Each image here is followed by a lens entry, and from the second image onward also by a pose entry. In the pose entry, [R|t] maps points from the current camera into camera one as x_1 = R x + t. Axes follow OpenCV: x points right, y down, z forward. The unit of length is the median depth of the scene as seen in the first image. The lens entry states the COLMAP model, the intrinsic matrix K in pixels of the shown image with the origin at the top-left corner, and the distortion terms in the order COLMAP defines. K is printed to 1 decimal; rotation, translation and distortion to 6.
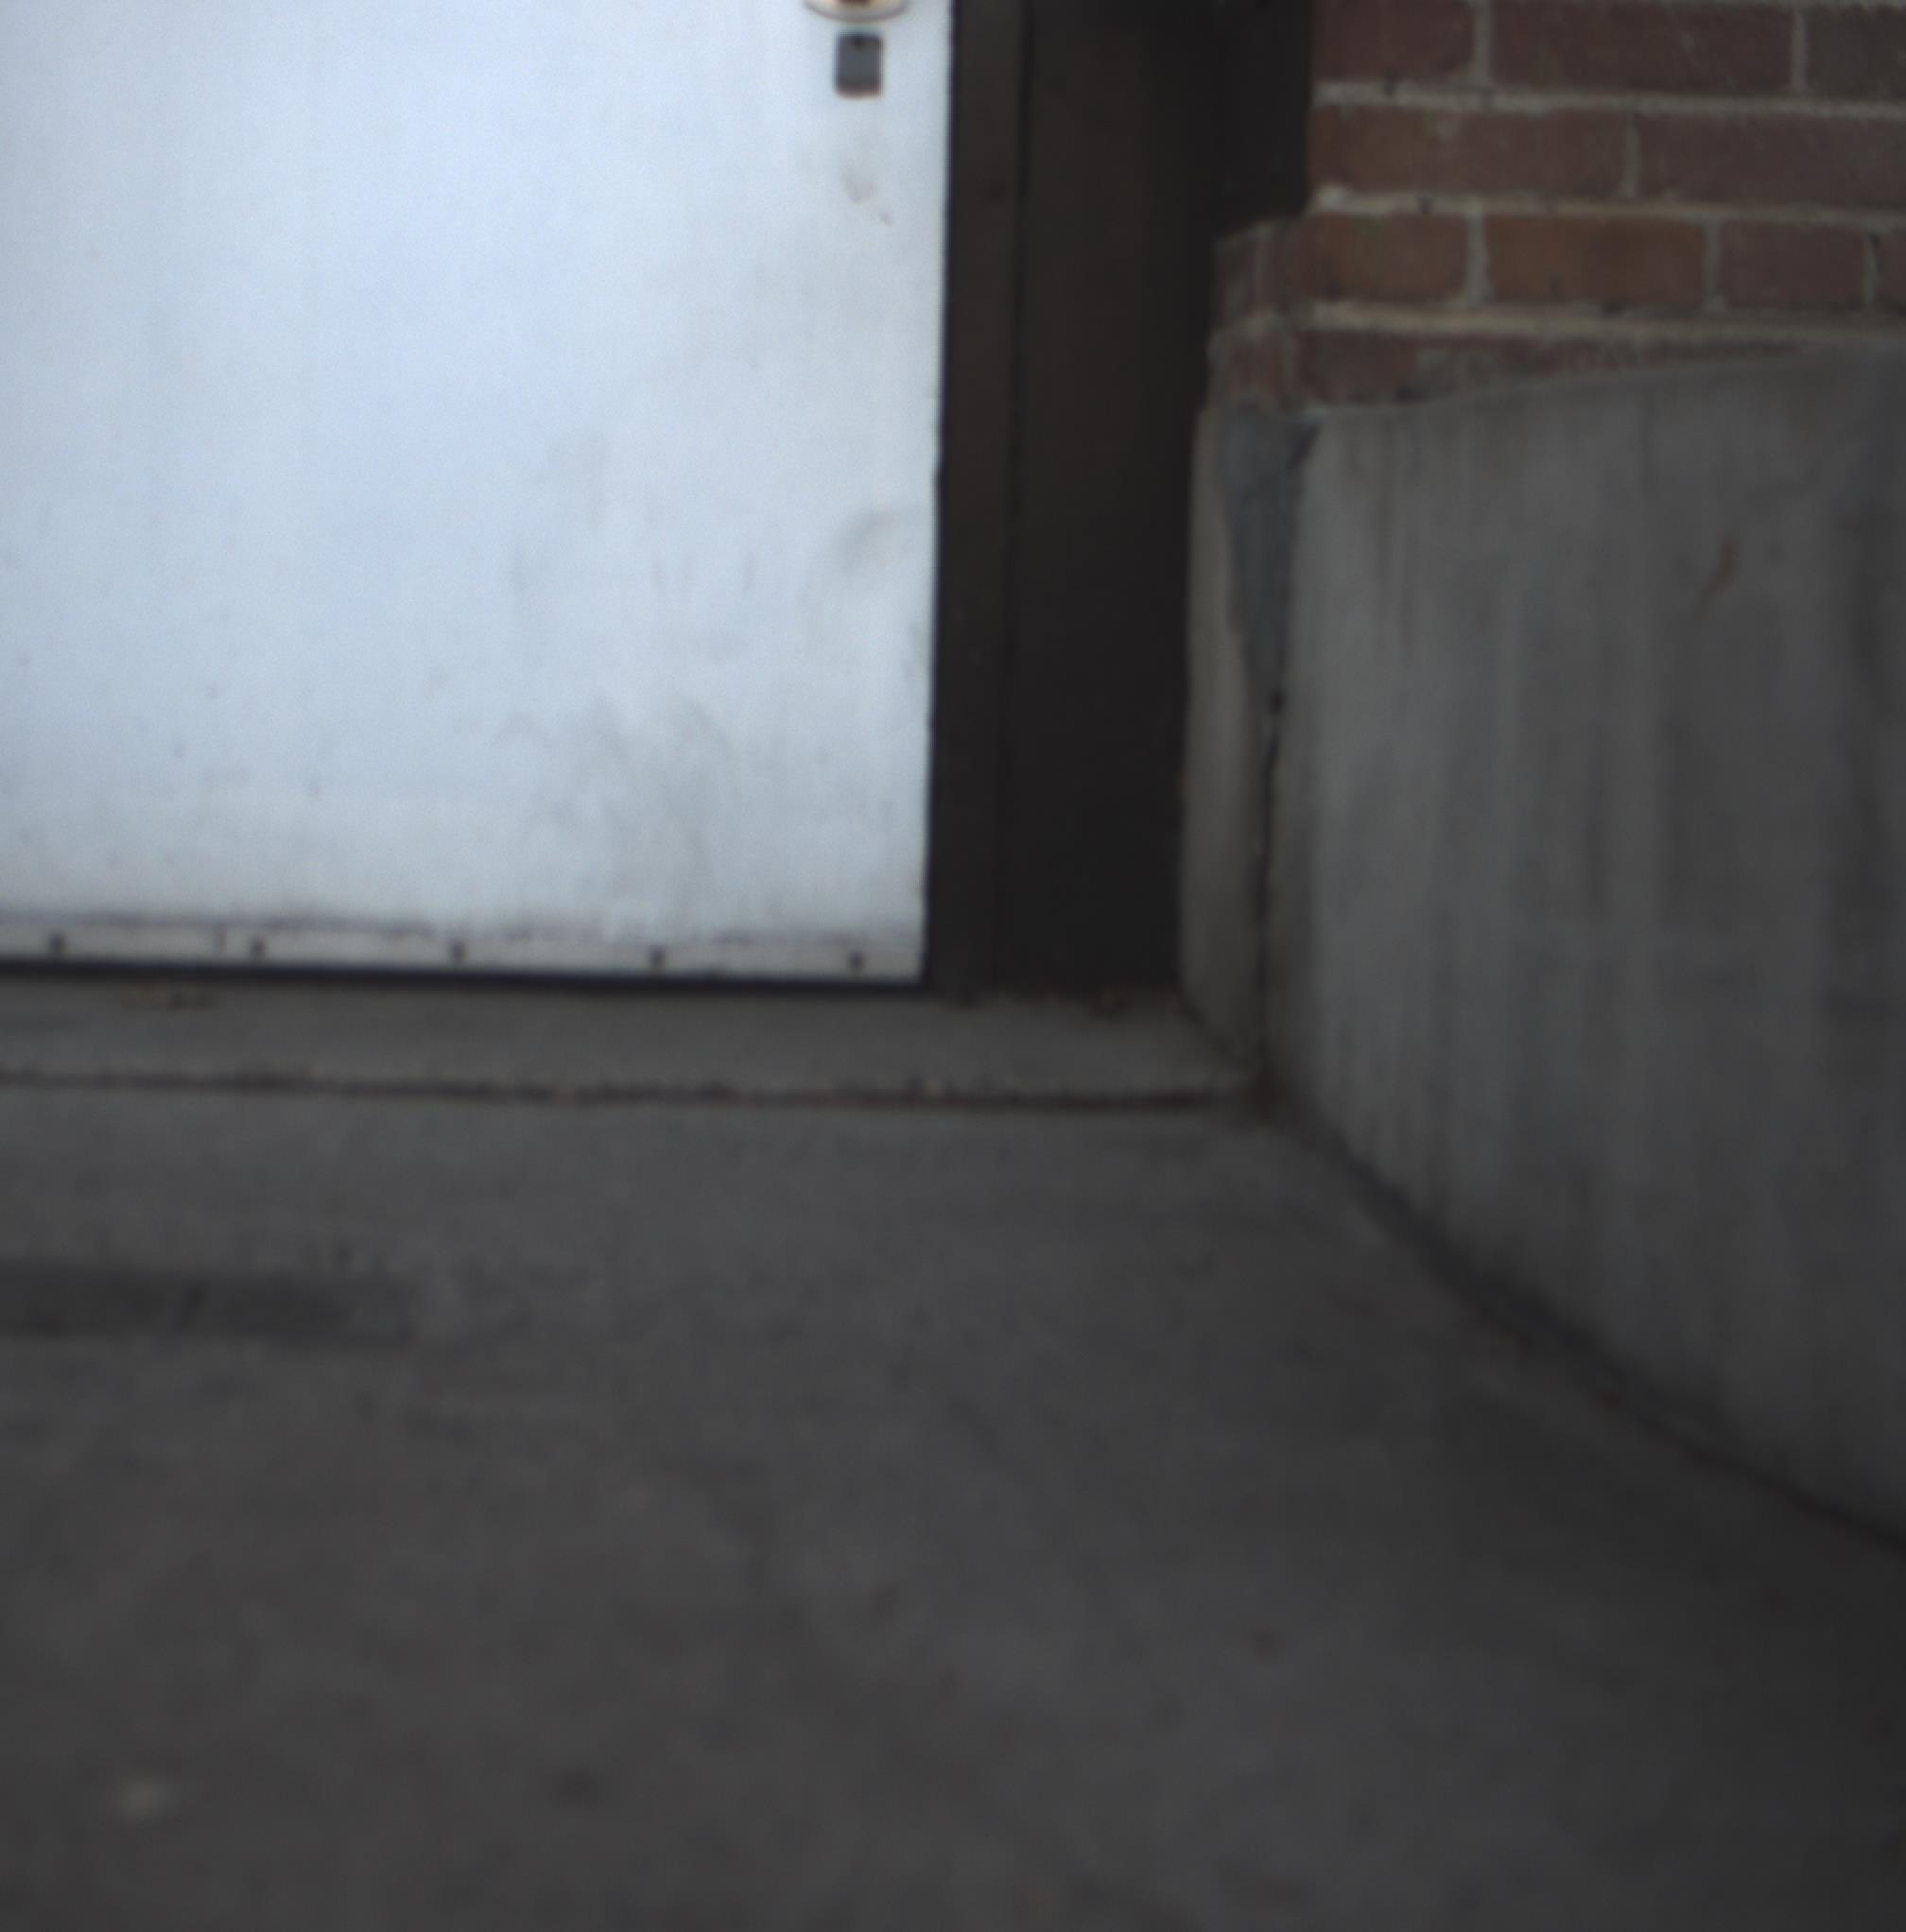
lens RADIAL K [[4512.1, 0, 788.3], [0, 4512.1, 962.7], [0, 0, 1]] dist [-0.154606, 1.133821]
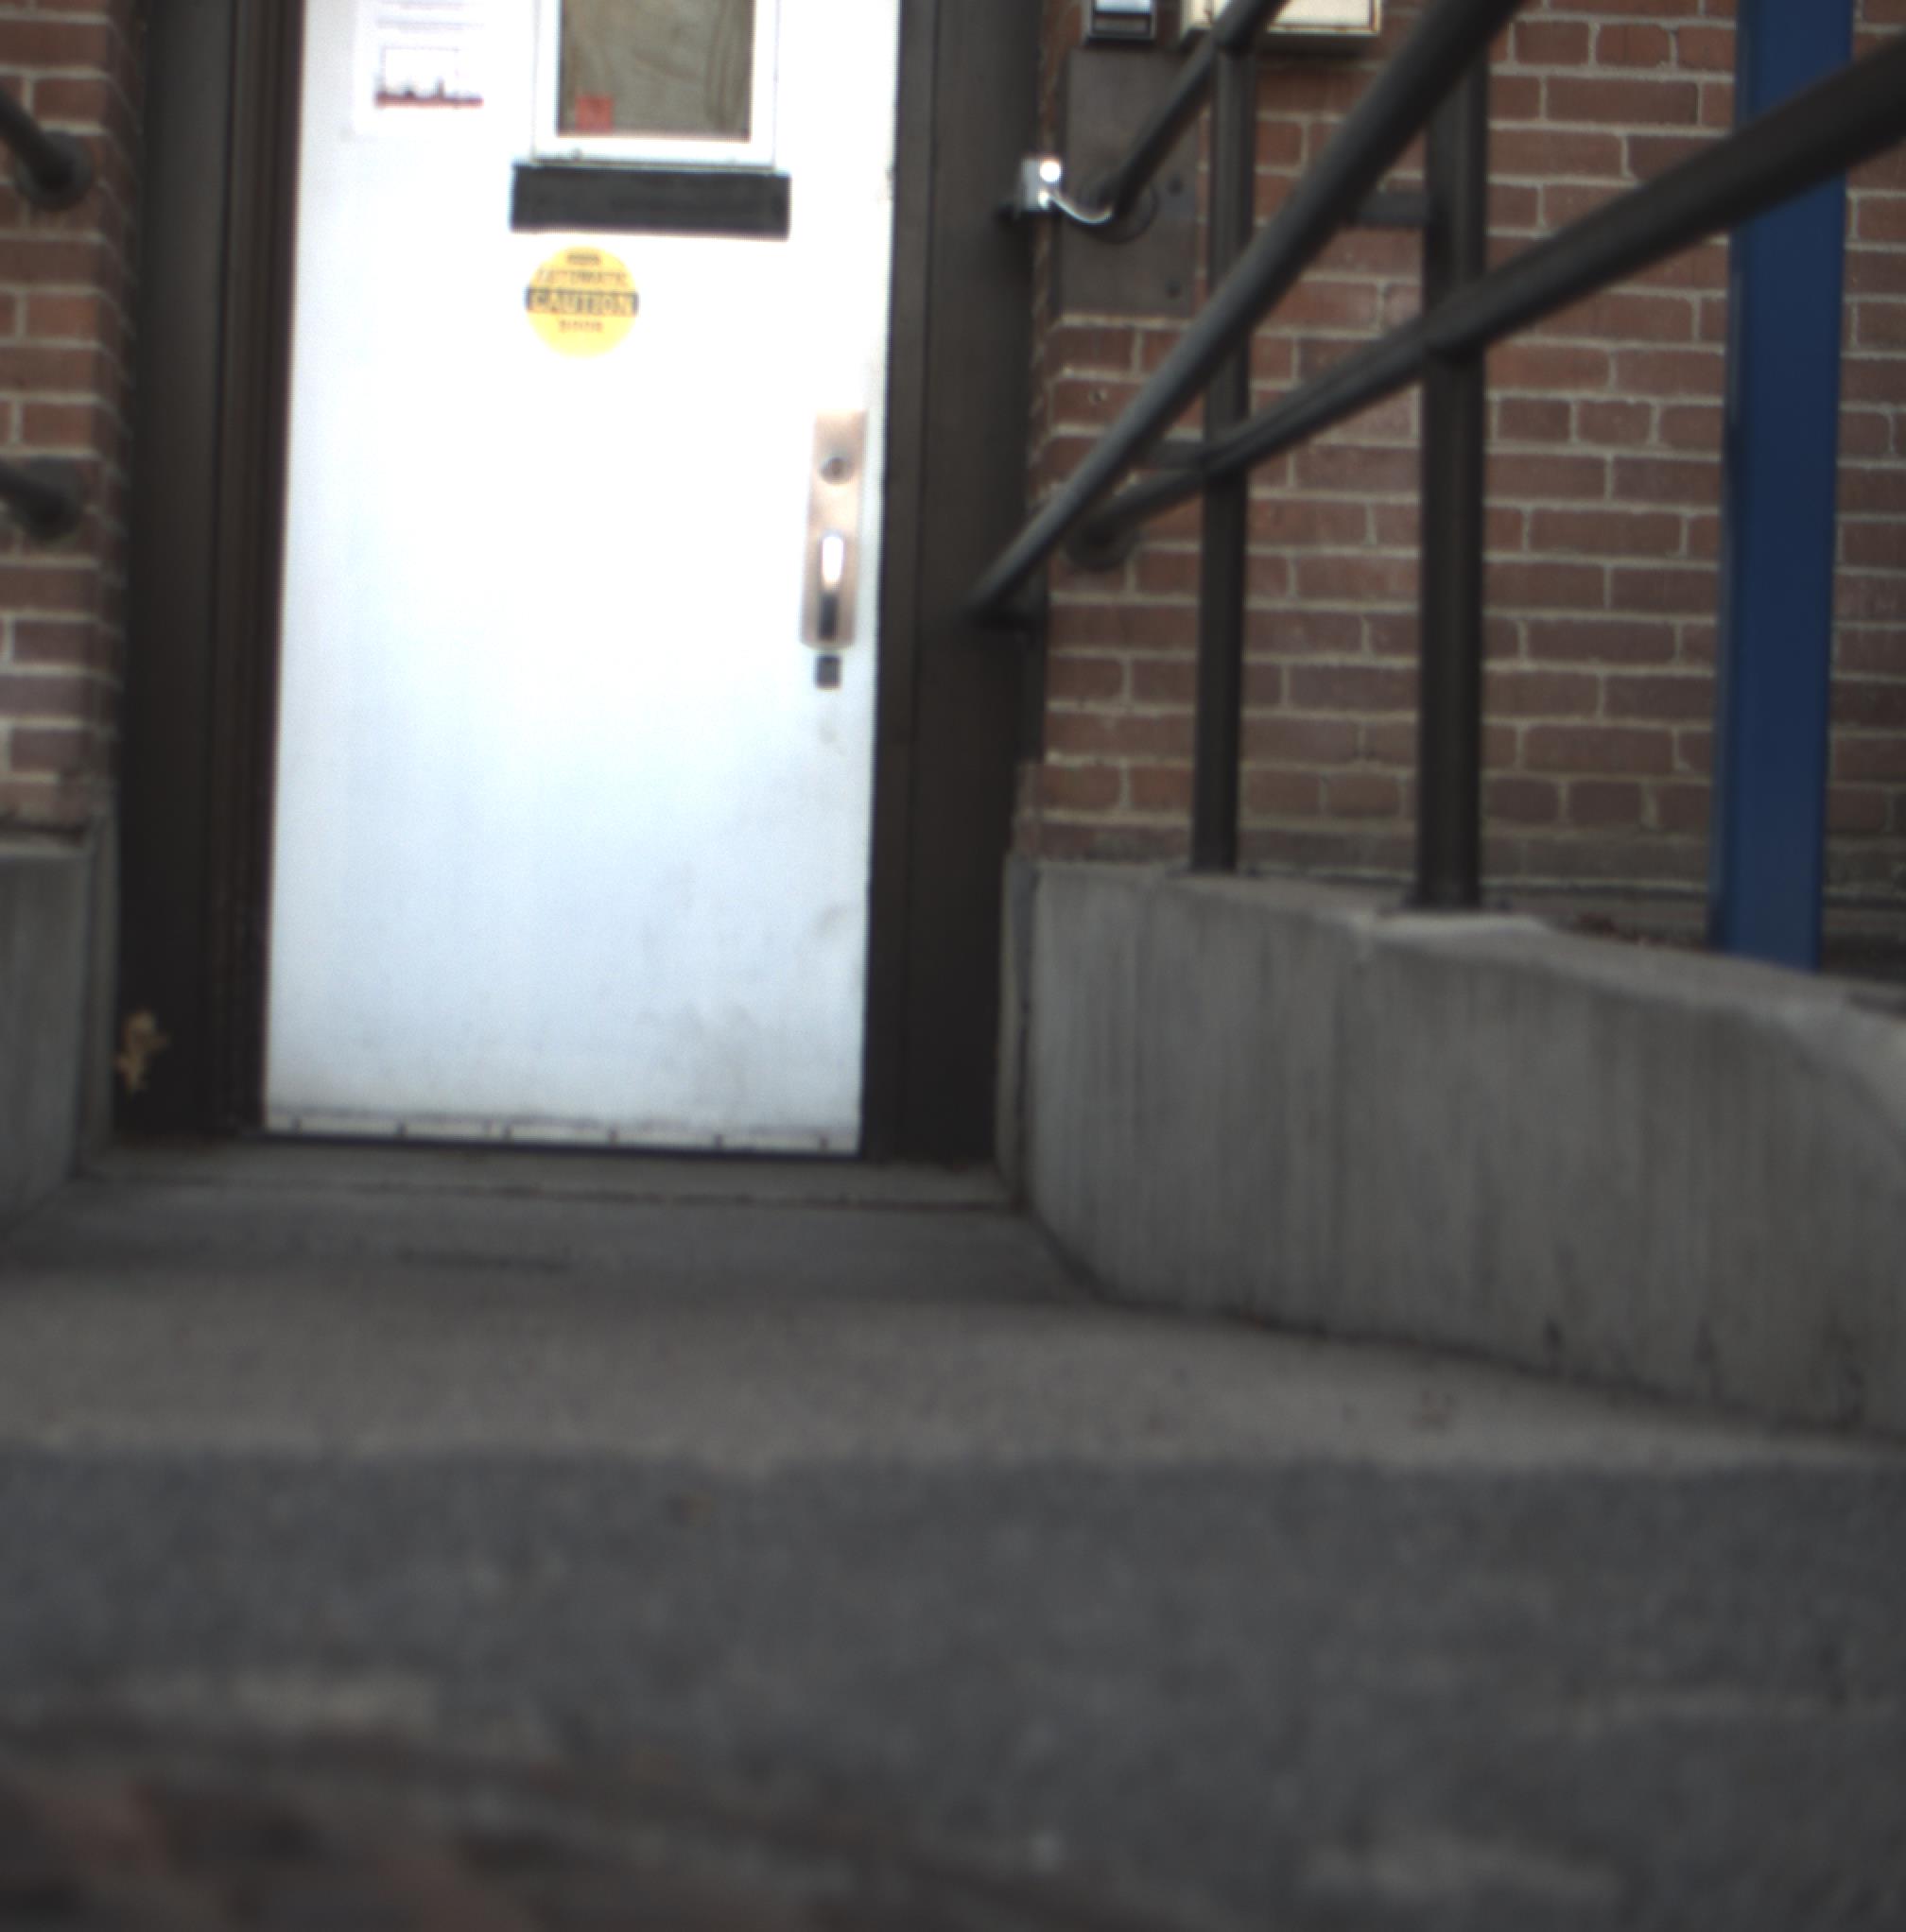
lens RADIAL K [[4512.1, 0, 788.3], [0, 4512.1, 962.7], [0, 0, 1]] dist [-0.154606, 1.133821]
pose [[0.999627, 0.007827, -0.026155, 0.050446], [-0.009568, 0.997698, -0.067137, 0.052847], [0.025570, 0.067362, 0.997401, -0.913558]]
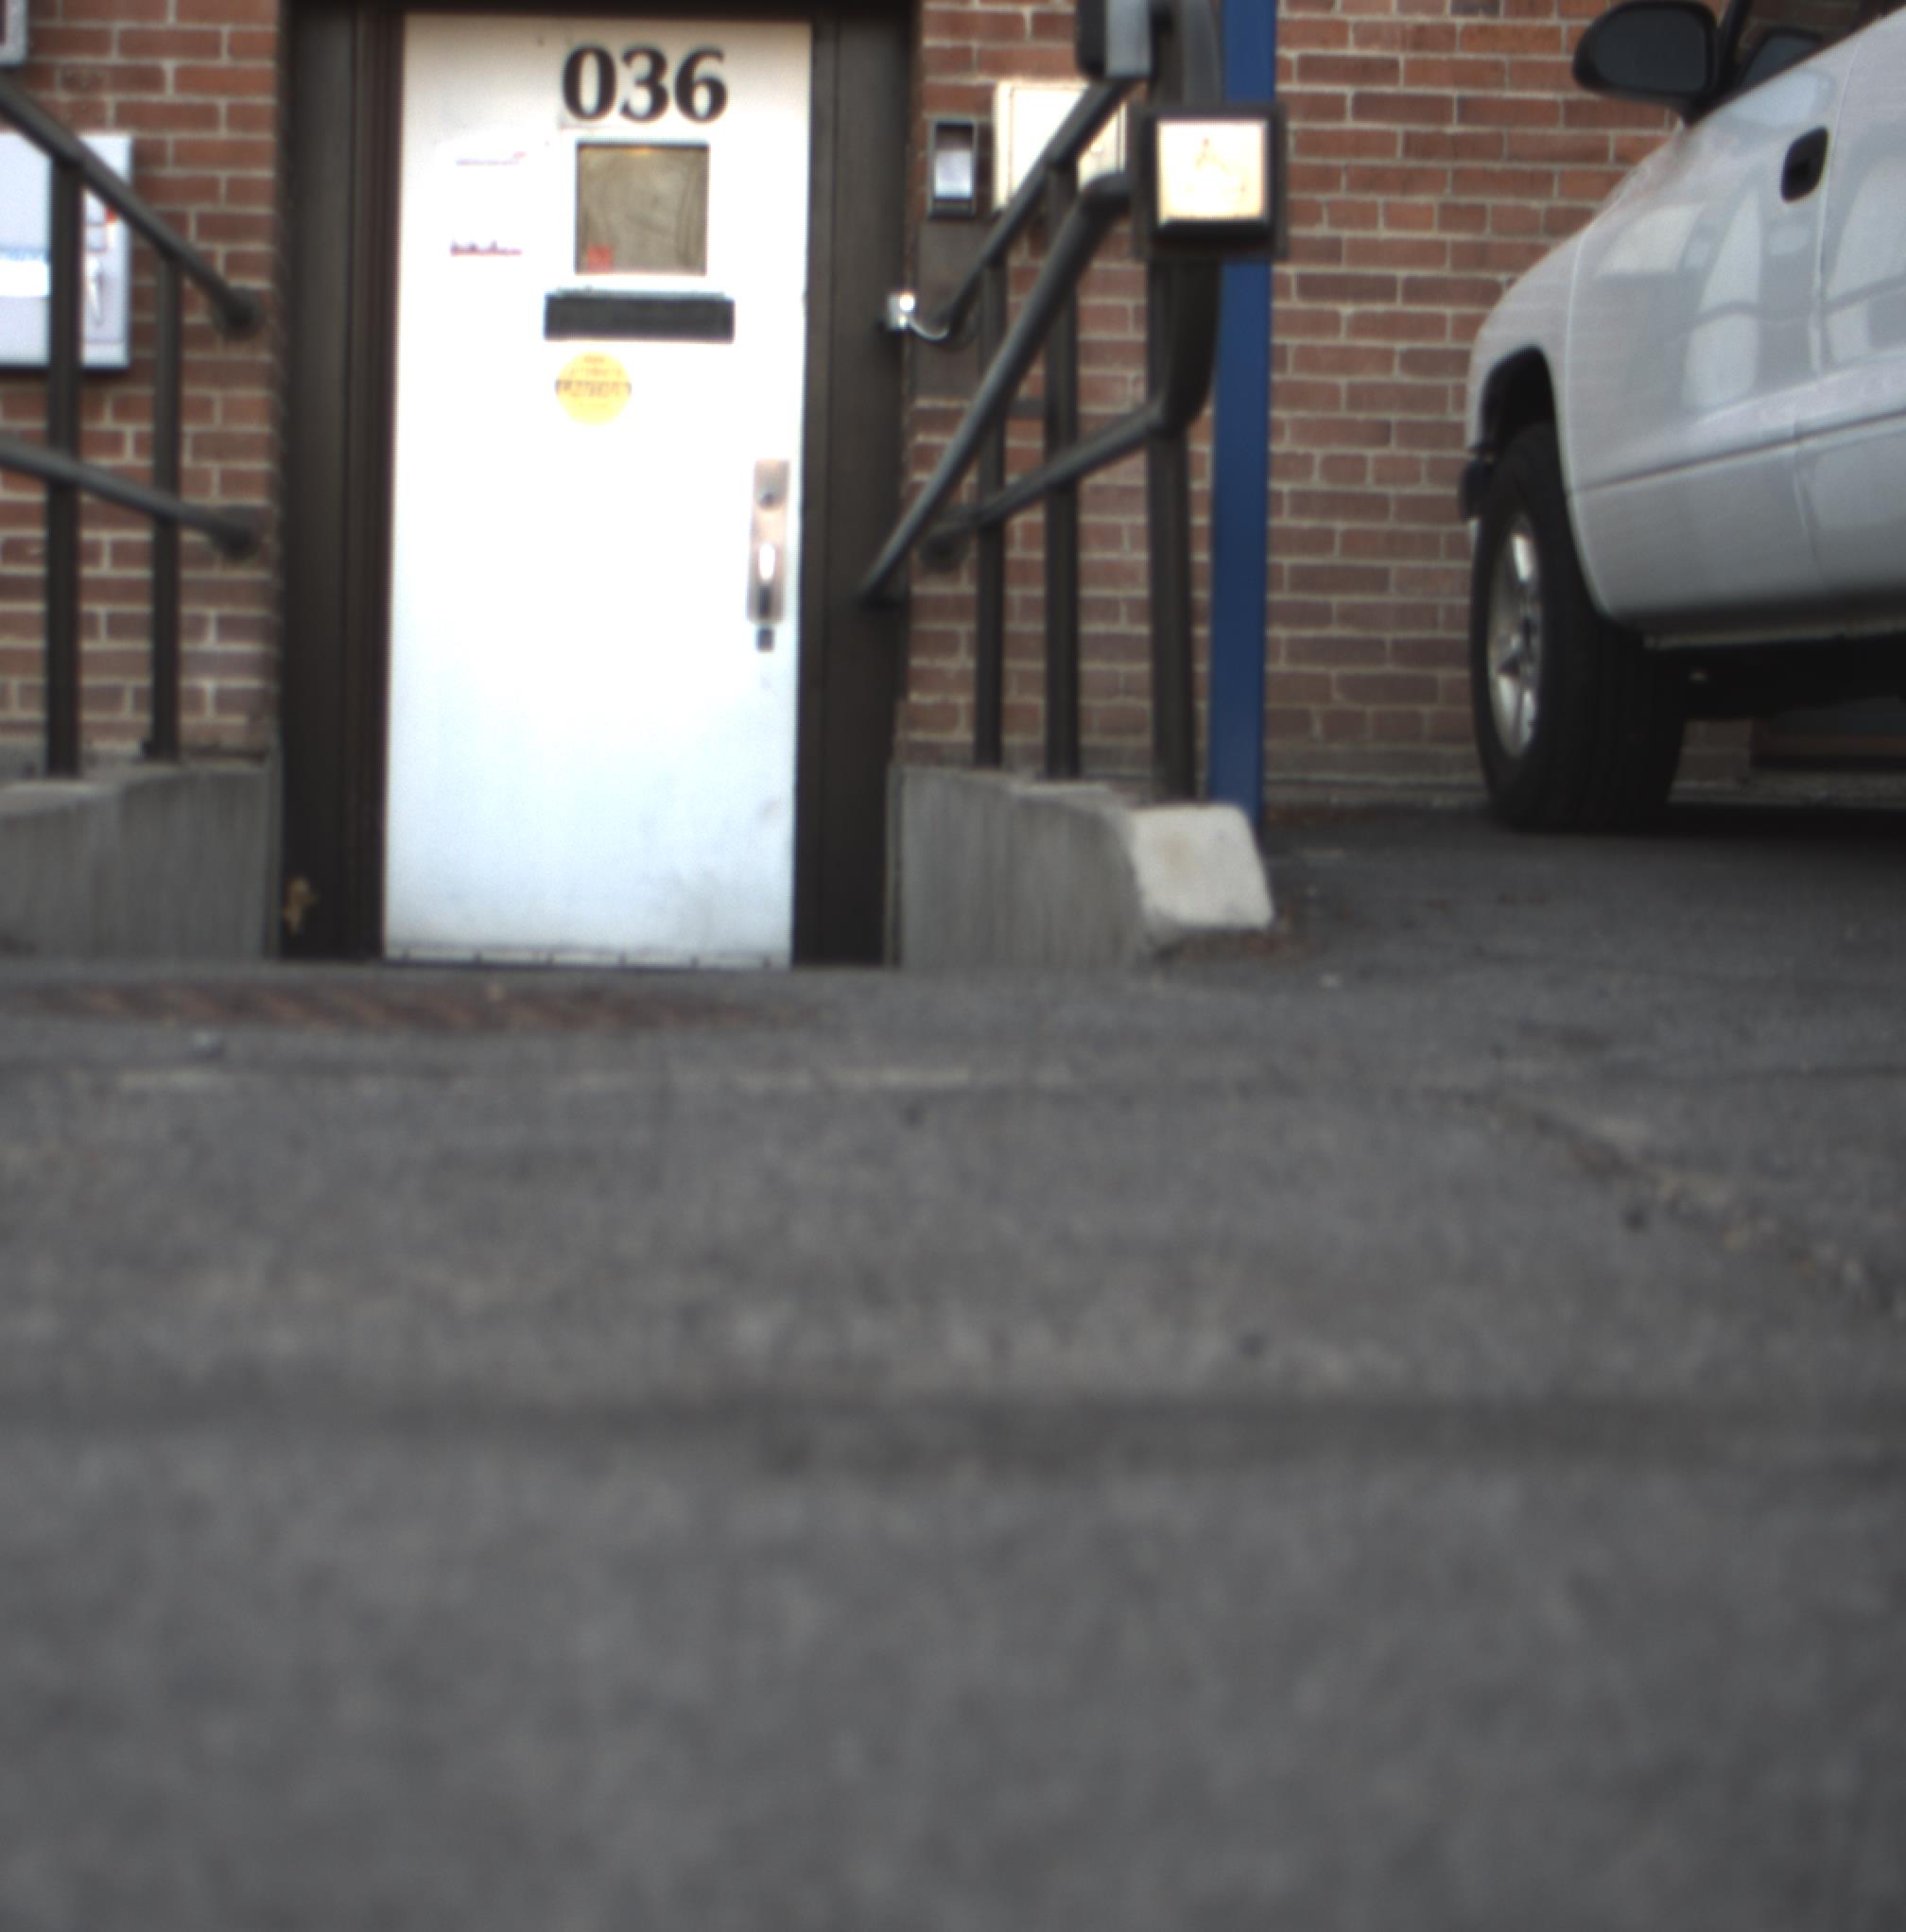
lens RADIAL K [[4512.1, 0, 788.3], [0, 4512.1, 962.7], [0, 0, 1]] dist [-0.154606, 1.133821]
pose [[0.999562, -0.005001, -0.029180, 0.112014], [0.003494, 0.998668, -0.051481, 0.146404], [0.029399, 0.051356, 0.998248, -1.806121]]
